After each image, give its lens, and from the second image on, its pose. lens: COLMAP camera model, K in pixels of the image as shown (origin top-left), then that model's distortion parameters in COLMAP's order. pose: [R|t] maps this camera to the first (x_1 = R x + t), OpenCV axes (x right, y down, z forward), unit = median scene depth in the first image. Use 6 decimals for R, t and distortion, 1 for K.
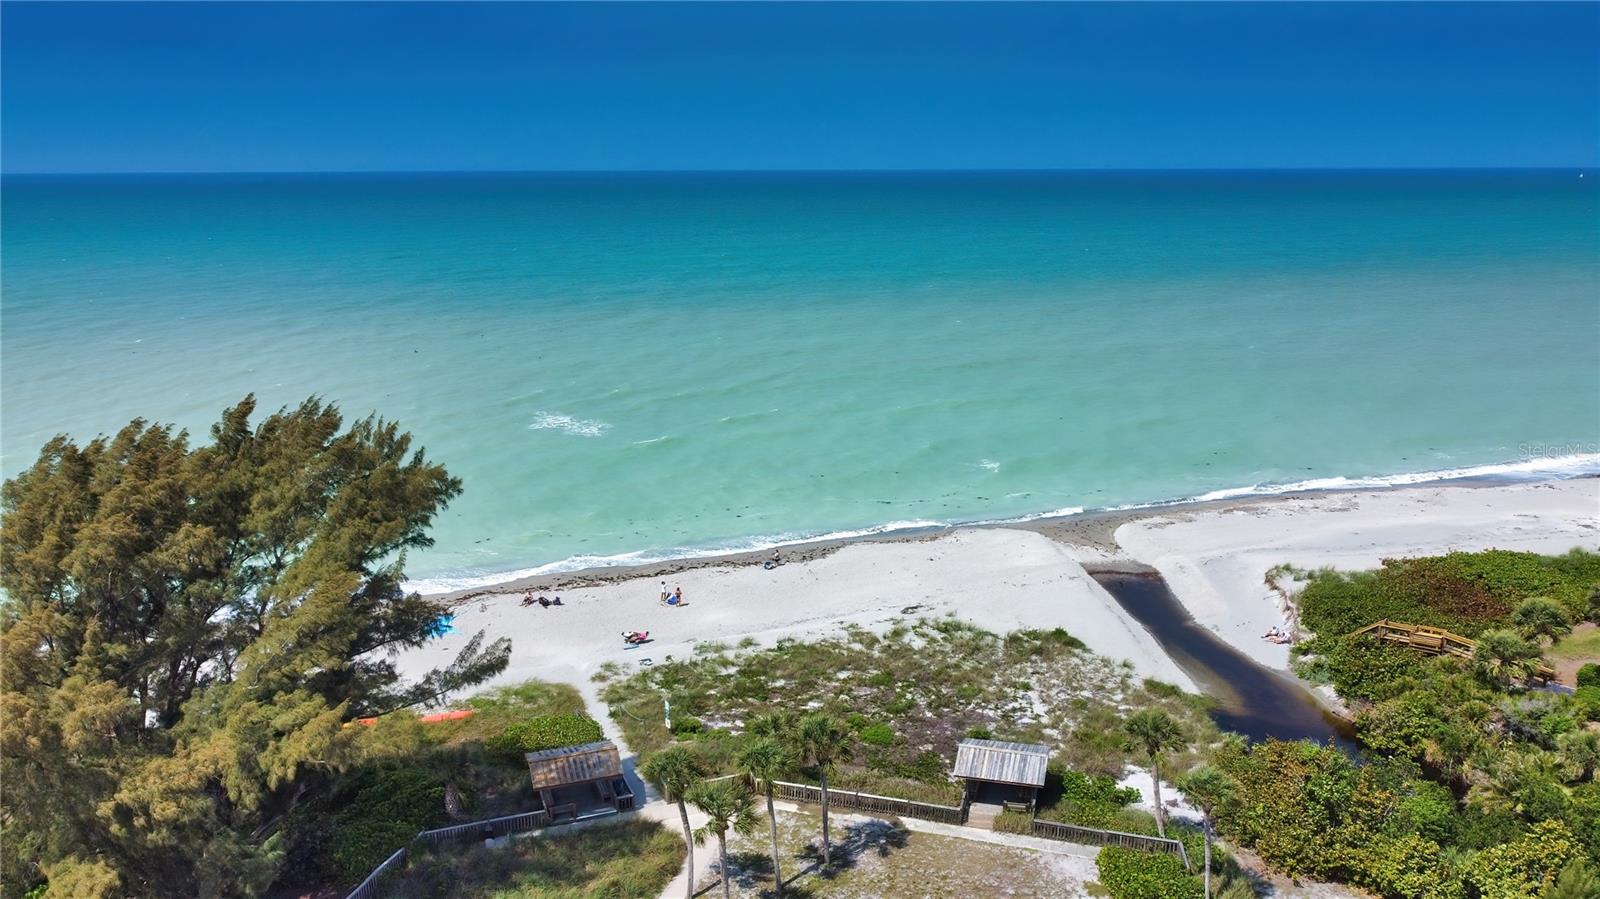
lens RADIAL K [[1200.2, 0, 800.0], [0, 1200.2, 449.5], [0, 0, 1]] dist [0.004970, 0.002298]
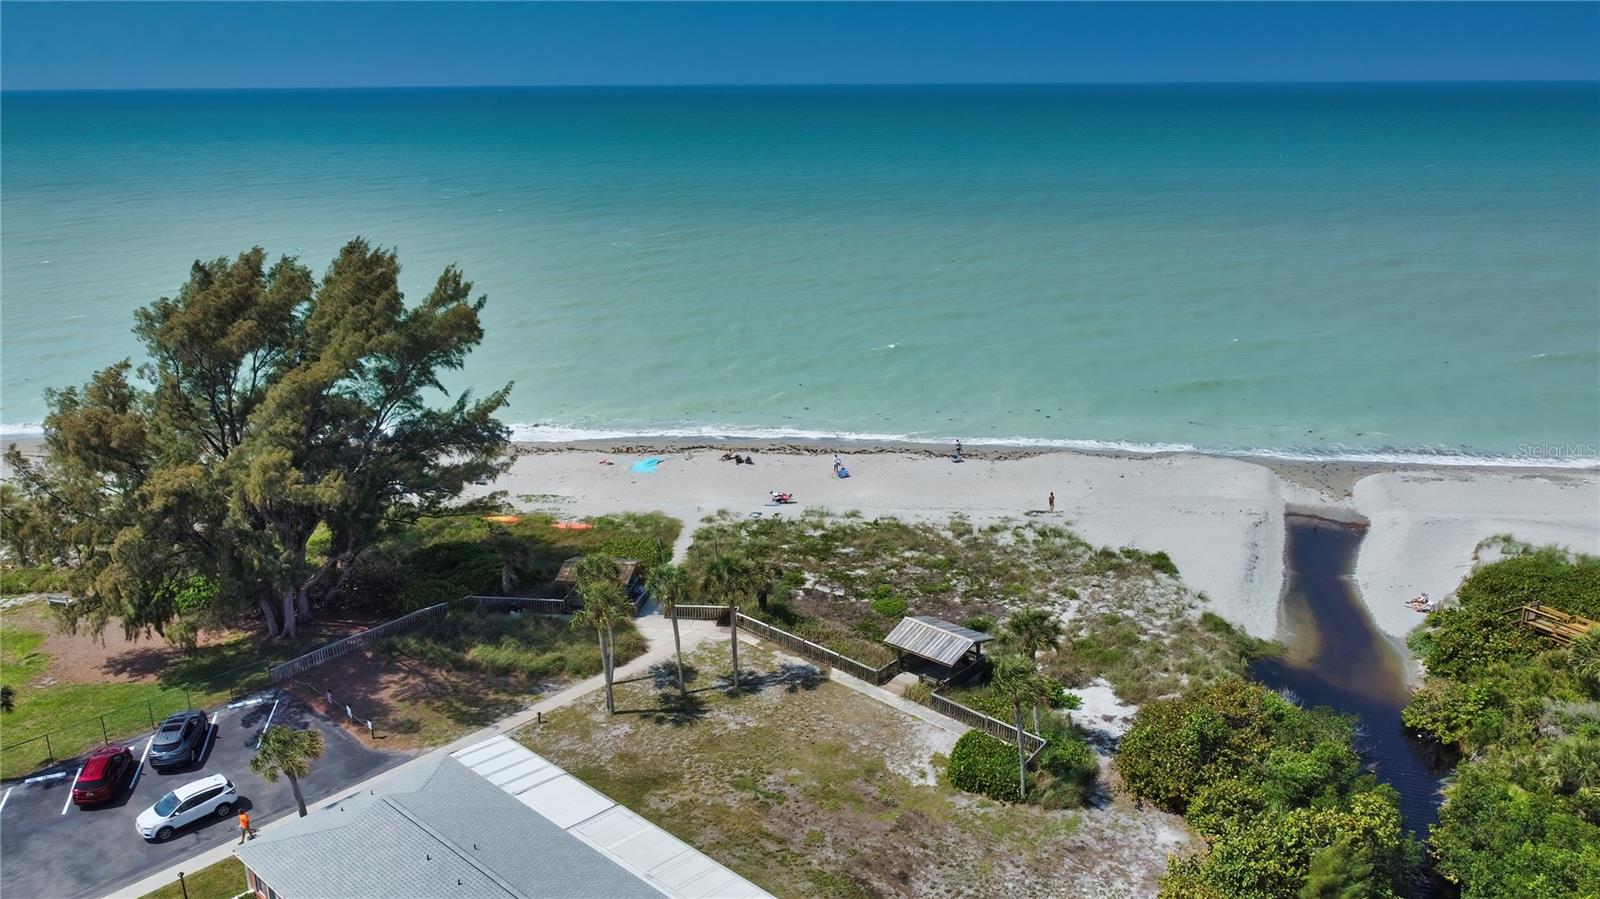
lens RADIAL K [[1200.2, 0, 800.0], [0, 1200.2, 449.5], [0, 0, 1]] dist [0.004970, 0.002298]
pose [[0.891851, 0.131134, -0.432905, 0.402919], [-0.100463, 0.990576, 0.093091, 0.007170], [0.441033, -0.039532, 0.896620, 0.008586]]
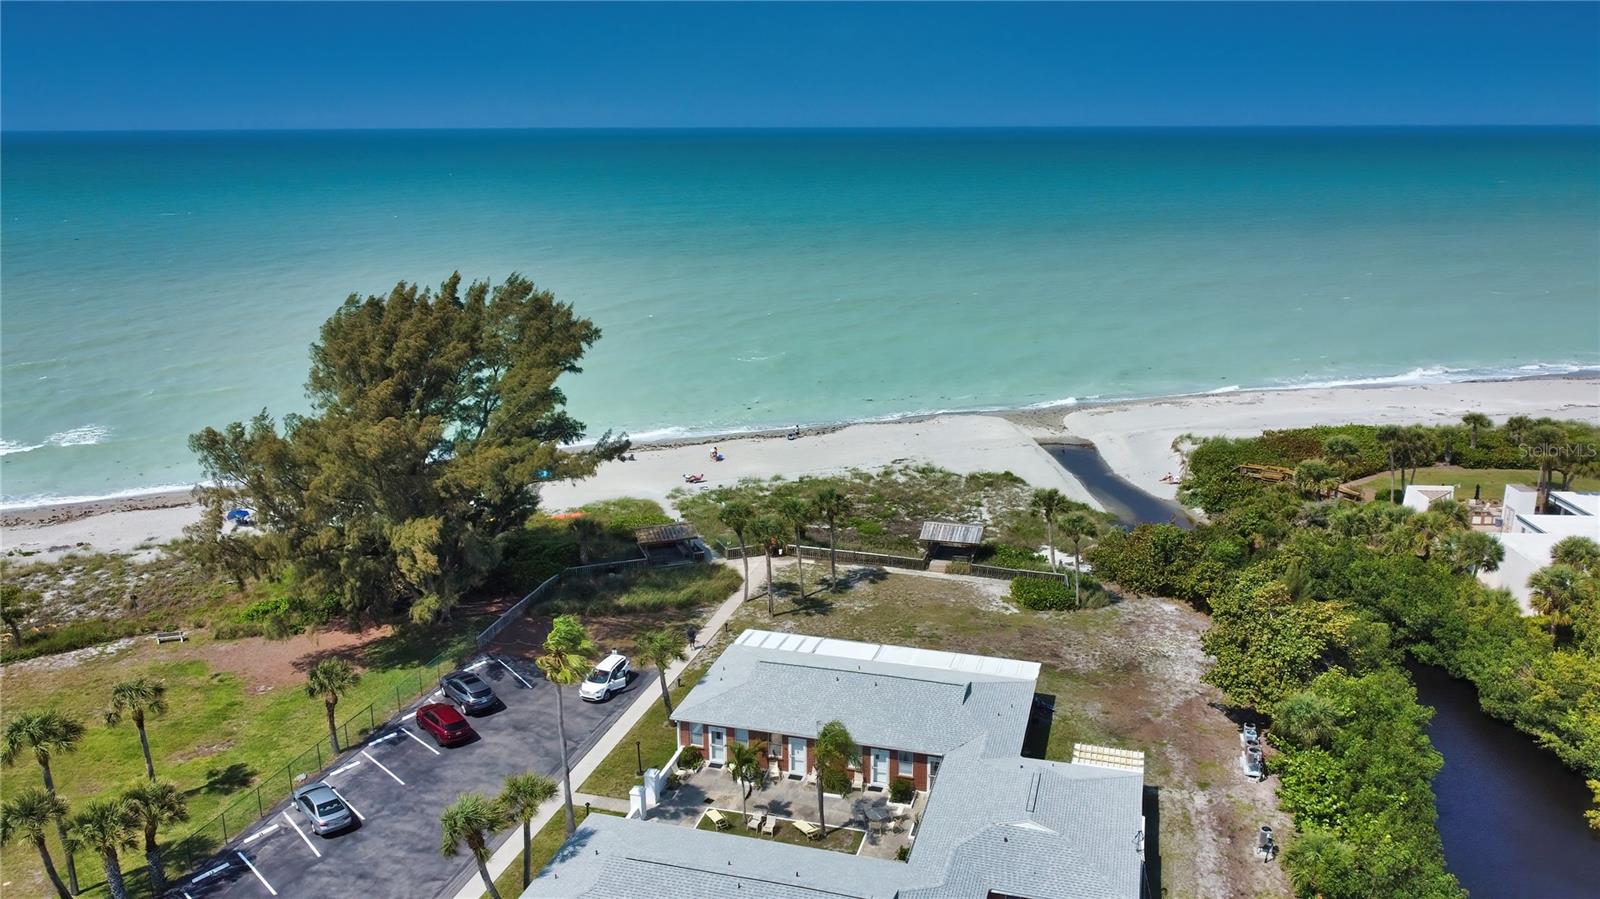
lens RADIAL K [[1200.2, 0, 800.0], [0, 1200.2, 449.5], [0, 0, 1]] dist [0.004970, 0.002298]
pose [[0.999949, 0.003476, -0.009441, -0.005272], [-0.003157, 0.999433, 0.033513, 0.088642], [0.009552, -0.033482, 0.999394, -0.388669]]
